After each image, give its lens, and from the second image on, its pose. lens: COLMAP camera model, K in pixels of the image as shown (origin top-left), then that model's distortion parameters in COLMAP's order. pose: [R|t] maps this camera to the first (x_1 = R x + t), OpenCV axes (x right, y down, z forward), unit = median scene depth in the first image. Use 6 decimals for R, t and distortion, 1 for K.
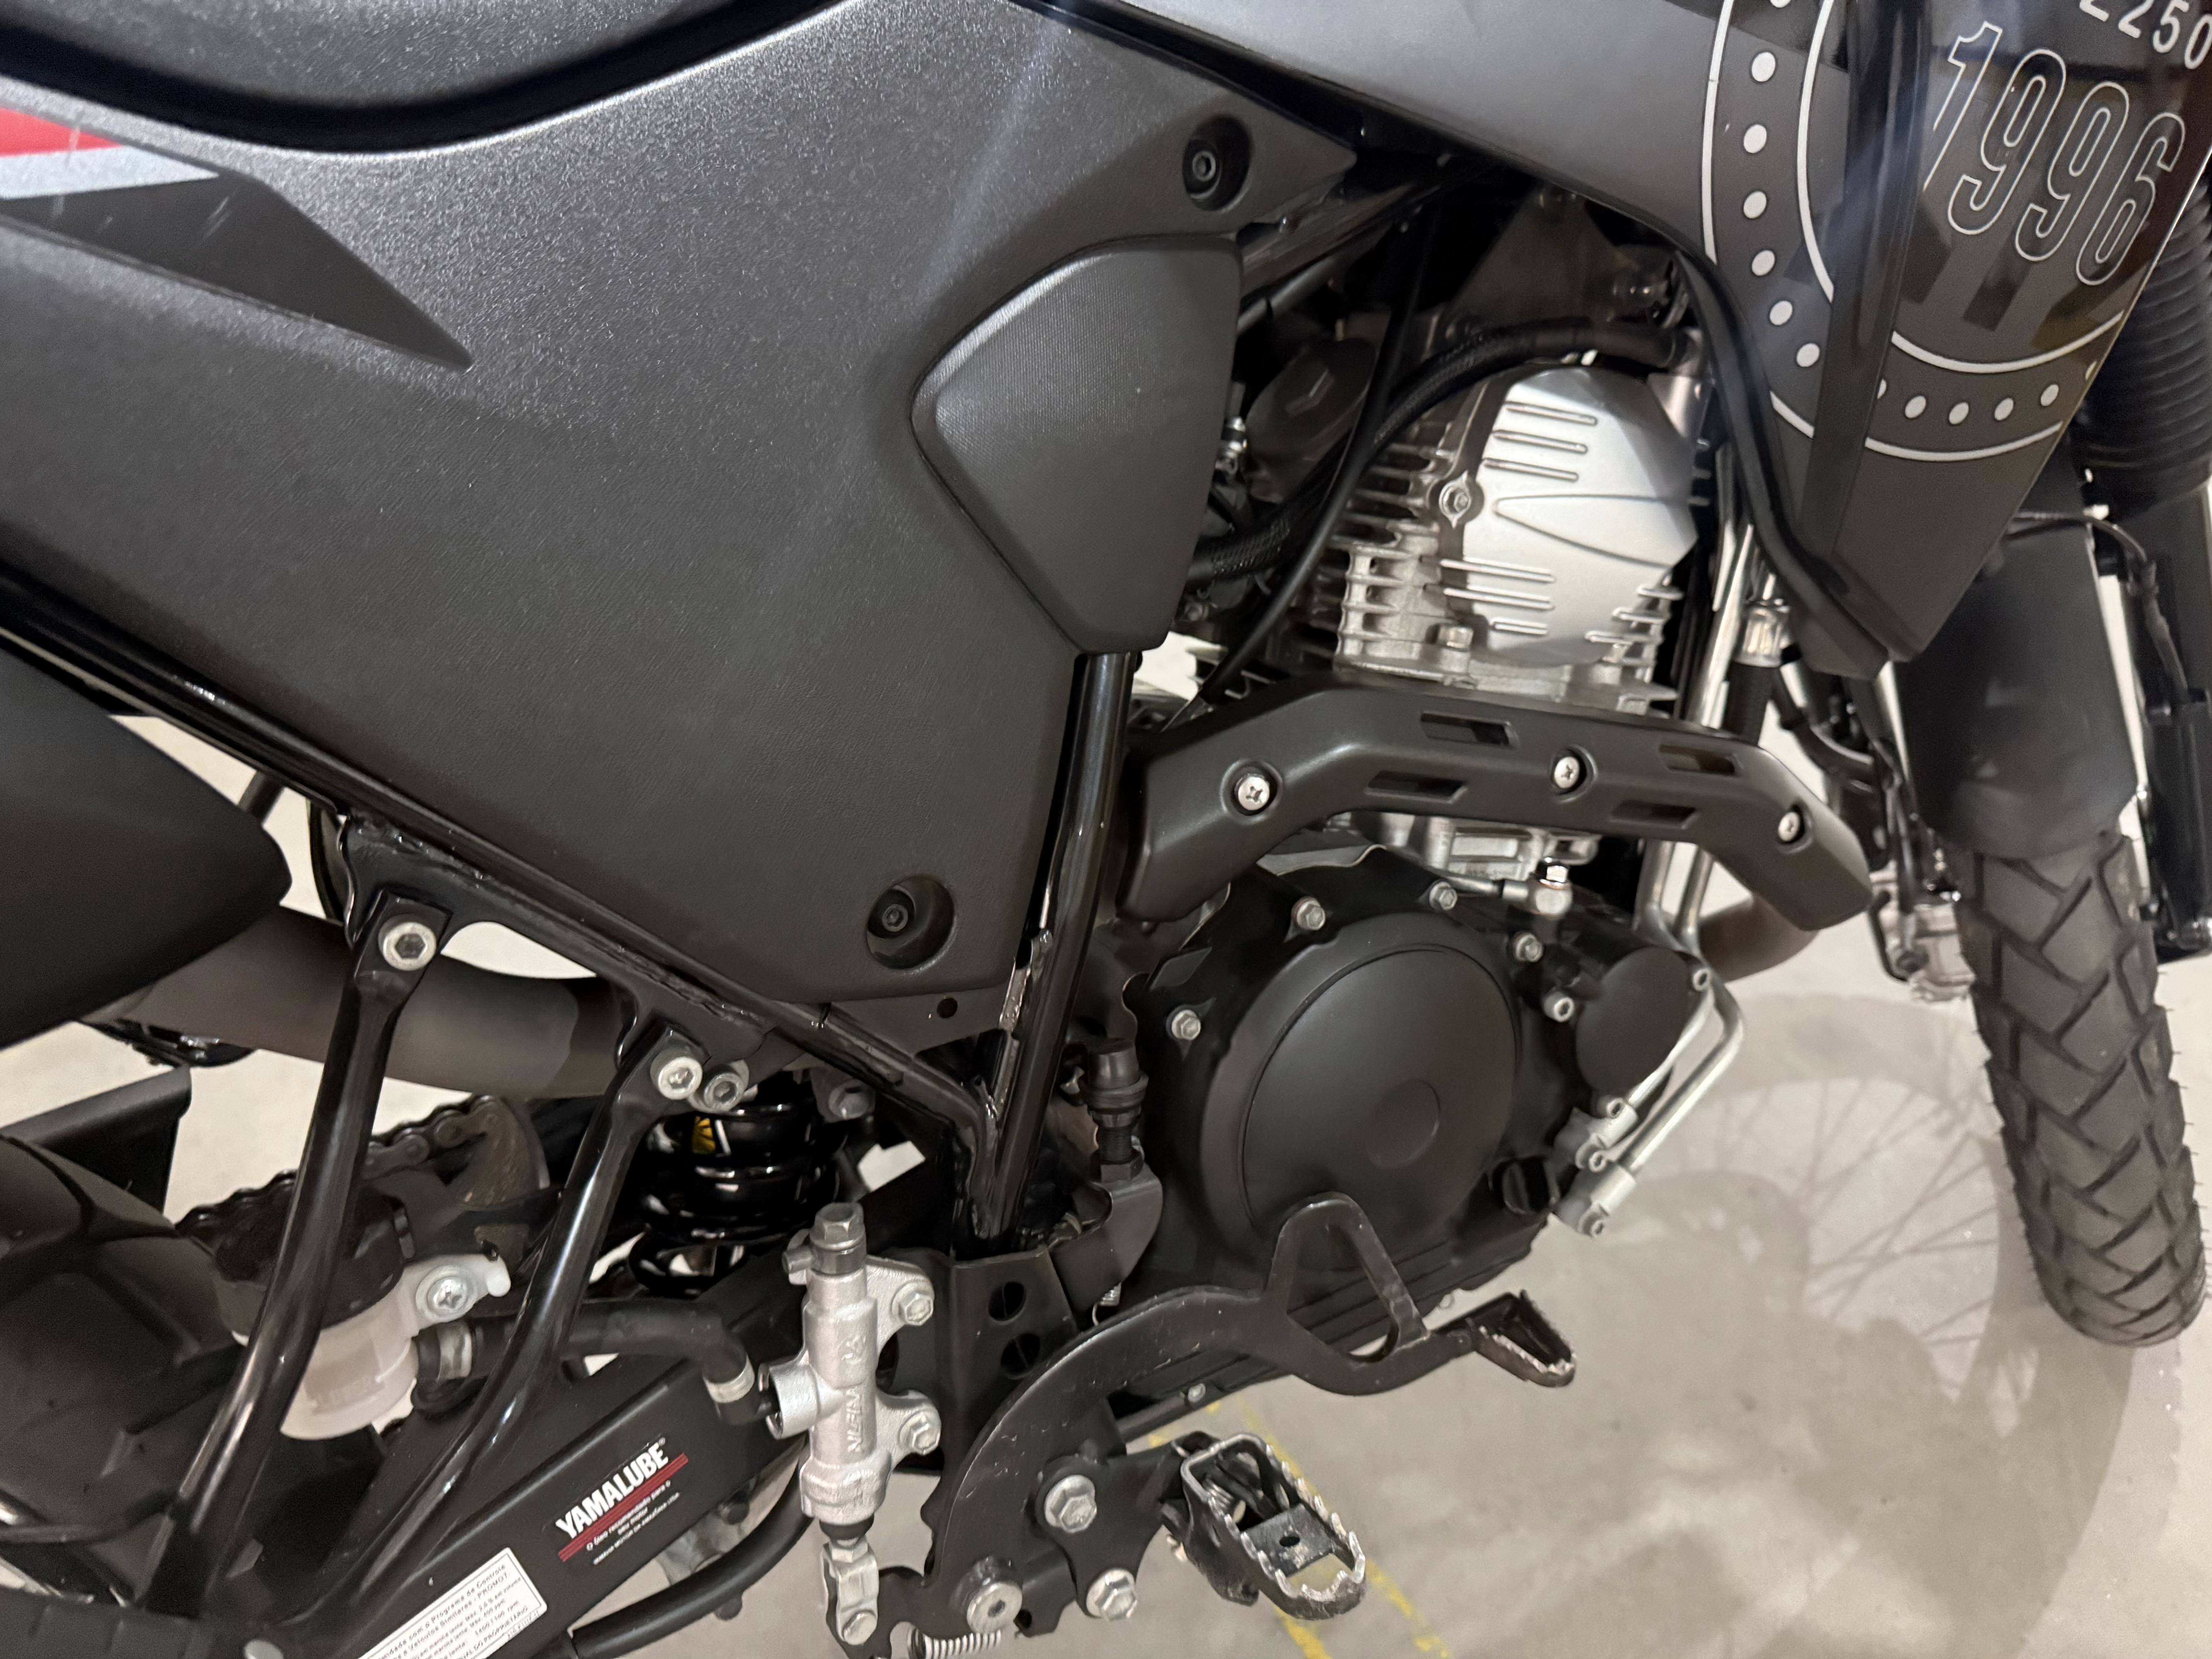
lens RADIAL K [[1559.1, 0, 1106.0], [0, 1559.1, 829.5], [0, 0, 1]] dist [0.102997, -0.199701]
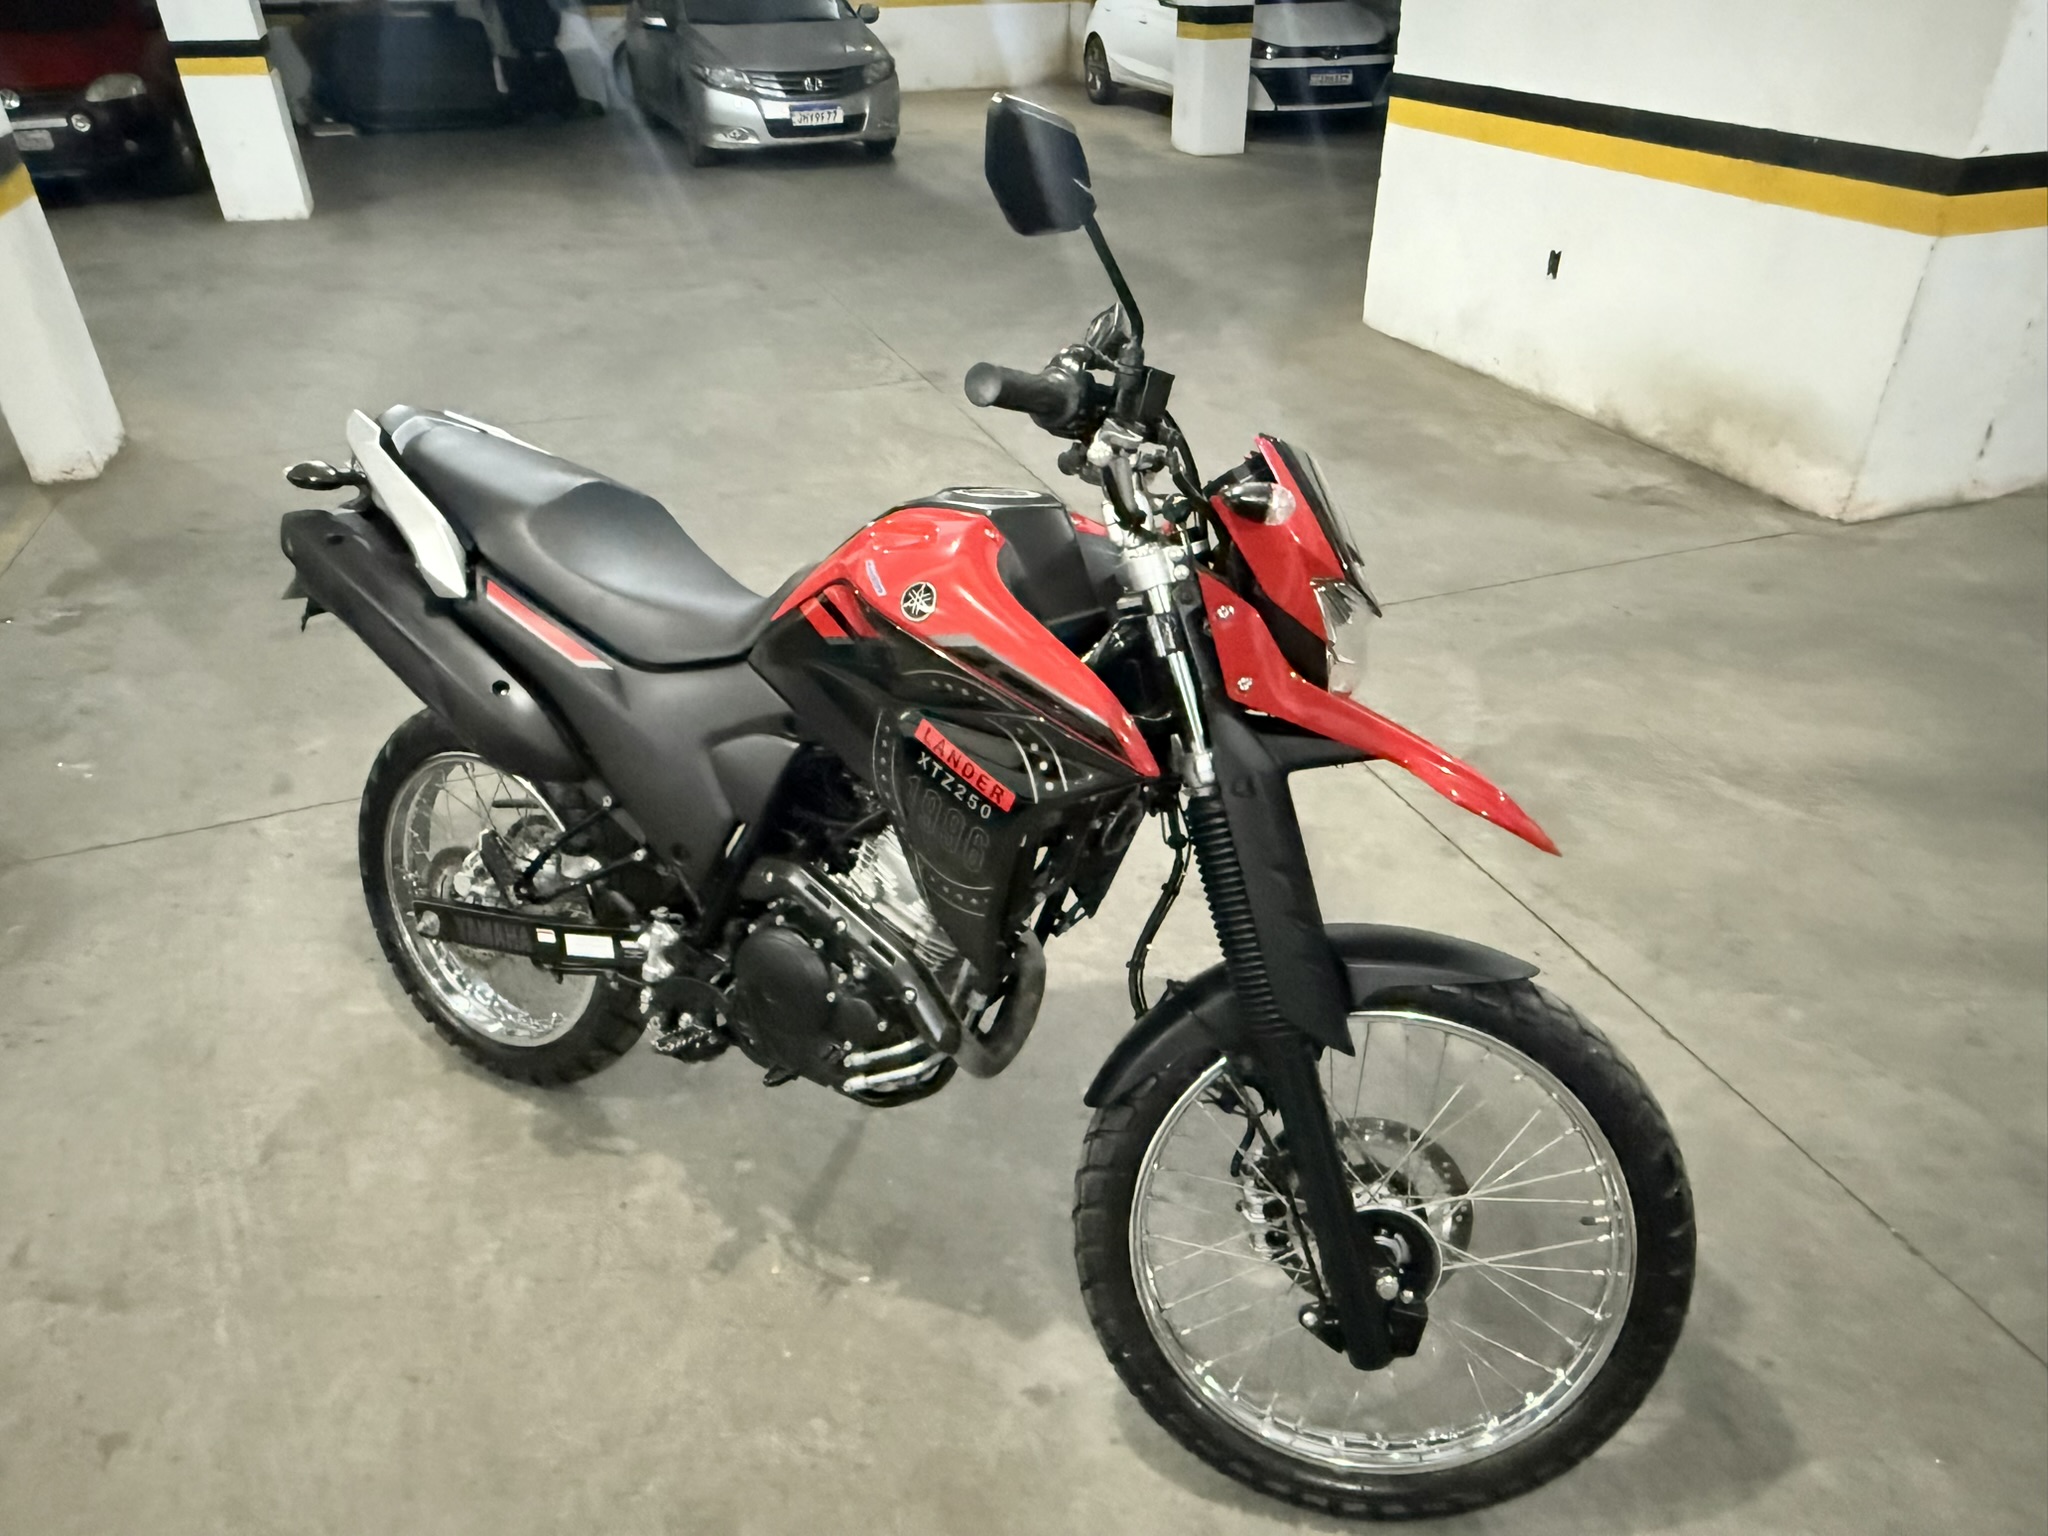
lens RADIAL K [[1329.9, 0, 1024.0], [0, 1329.9, 768.0], [0, 0, 1]] dist [0.018367, 0.002203]
pose [[0.502178, 0.409292, -0.761772, 2.459777], [-0.466298, 0.870027, 0.160062, -0.942416], [0.728274, 0.274834, 0.627760, -0.551208]]
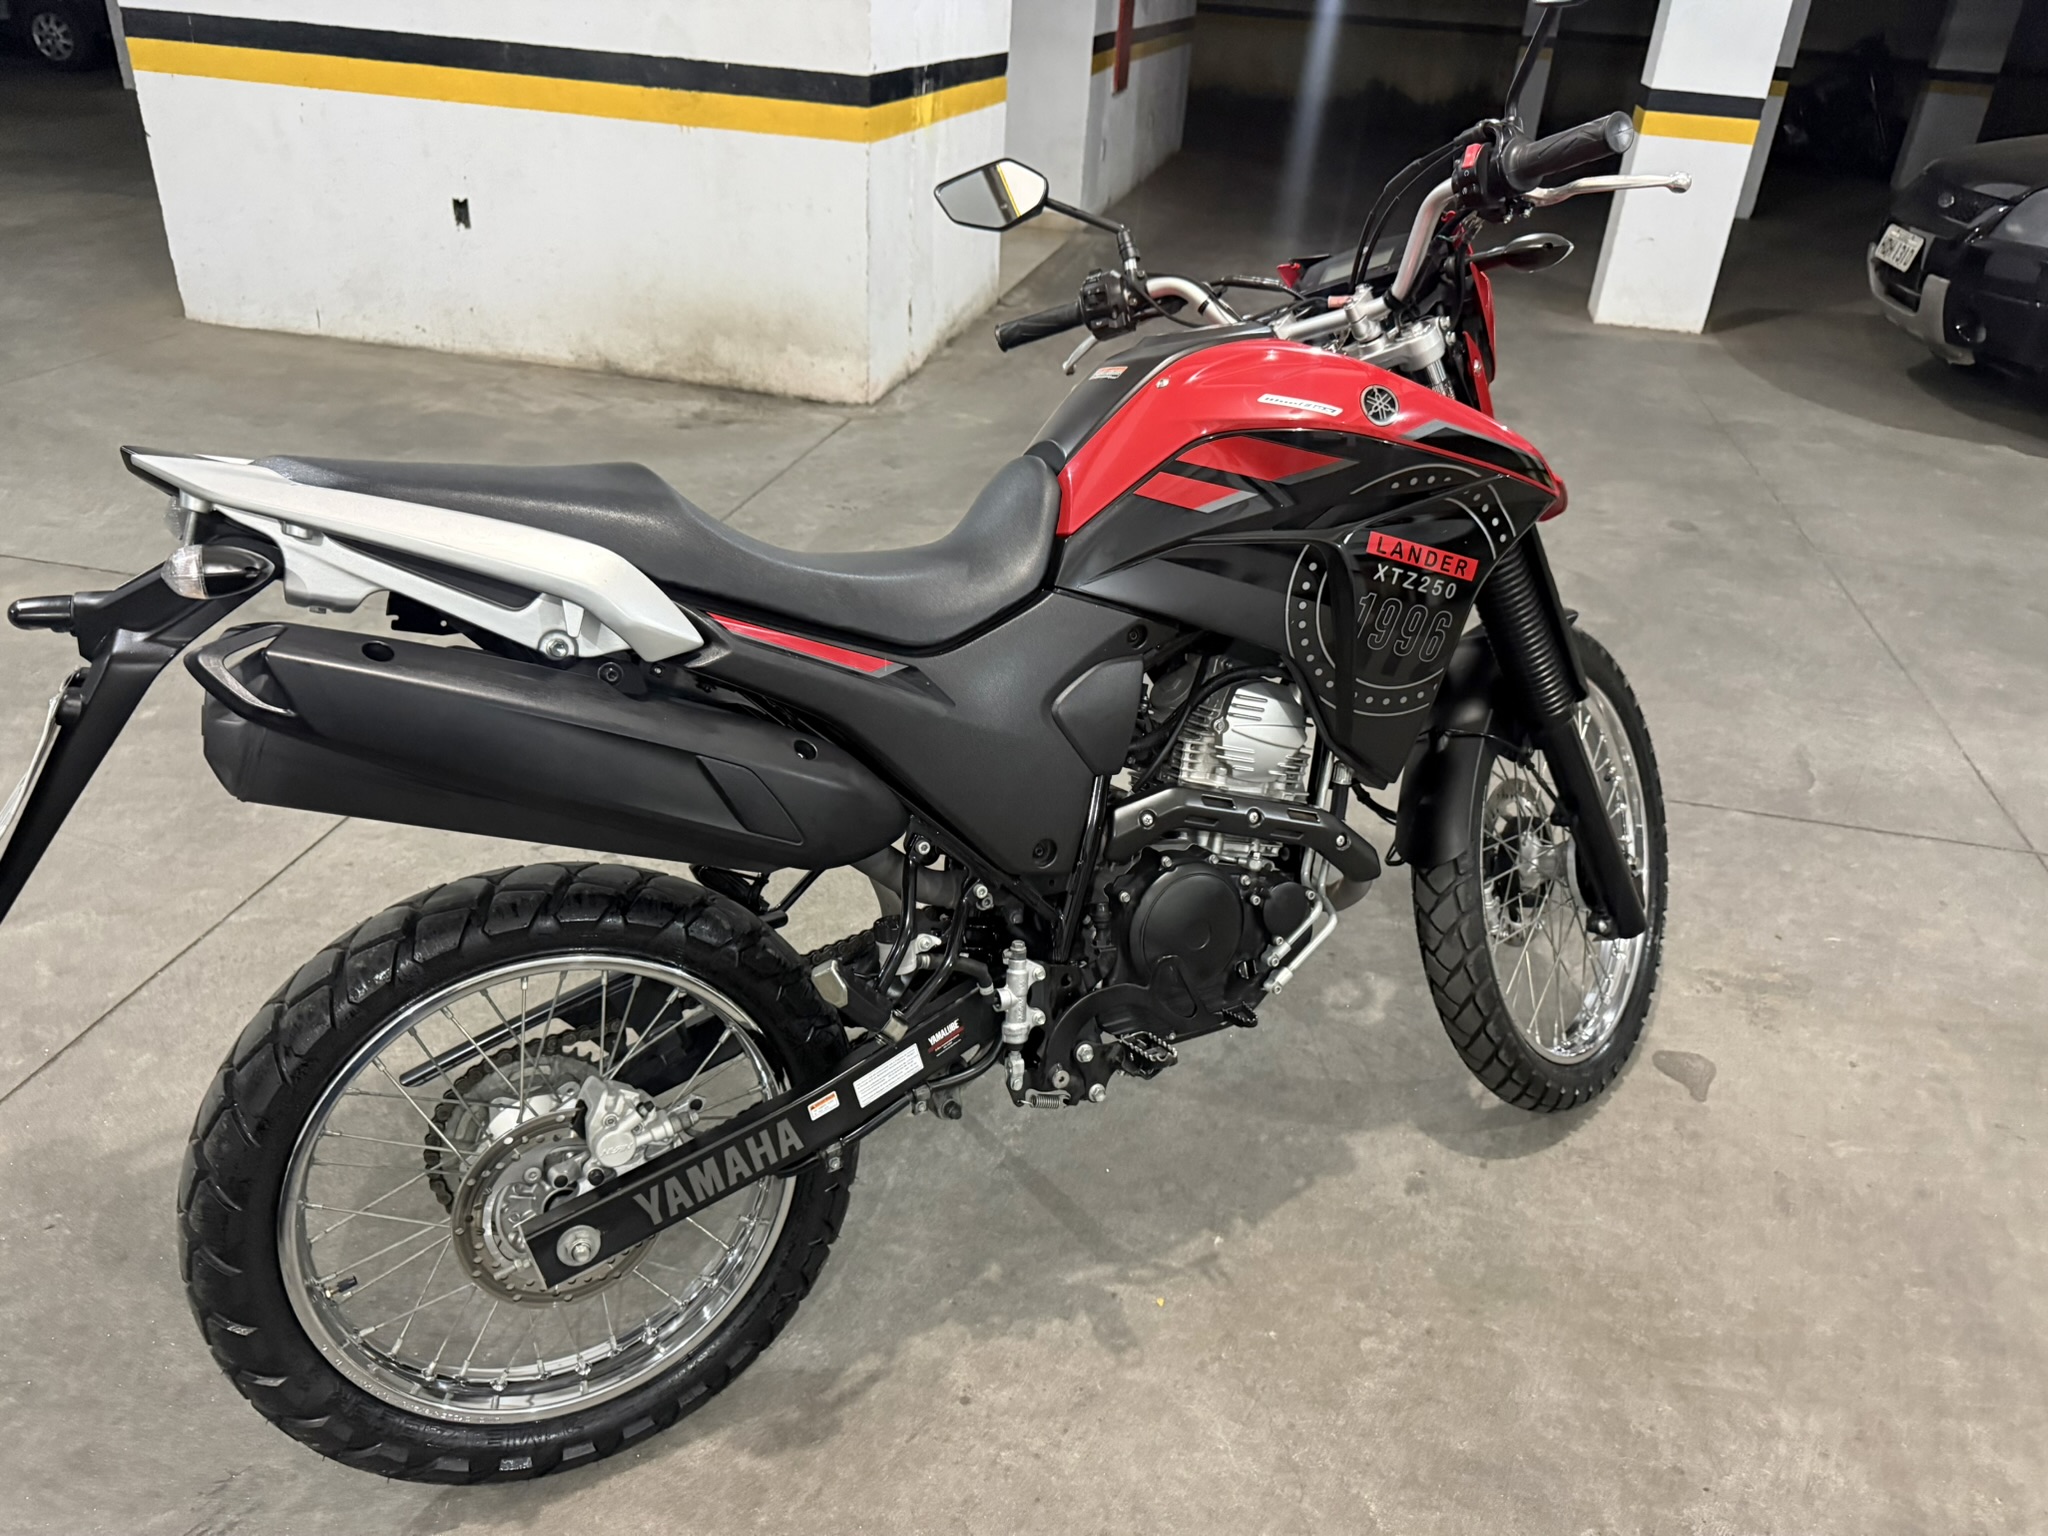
lens RADIAL K [[1450.1, 0, 1024.0], [0, 1450.1, 768.0], [0, 0, 1]] dist [0.120900, -0.185117]
pose [[0.999469, 0.020307, -0.025478, -0.076145], [-0.023086, 0.993216, -0.113973, 0.195789], [0.022990, 0.114501, 0.993157, -1.774545]]
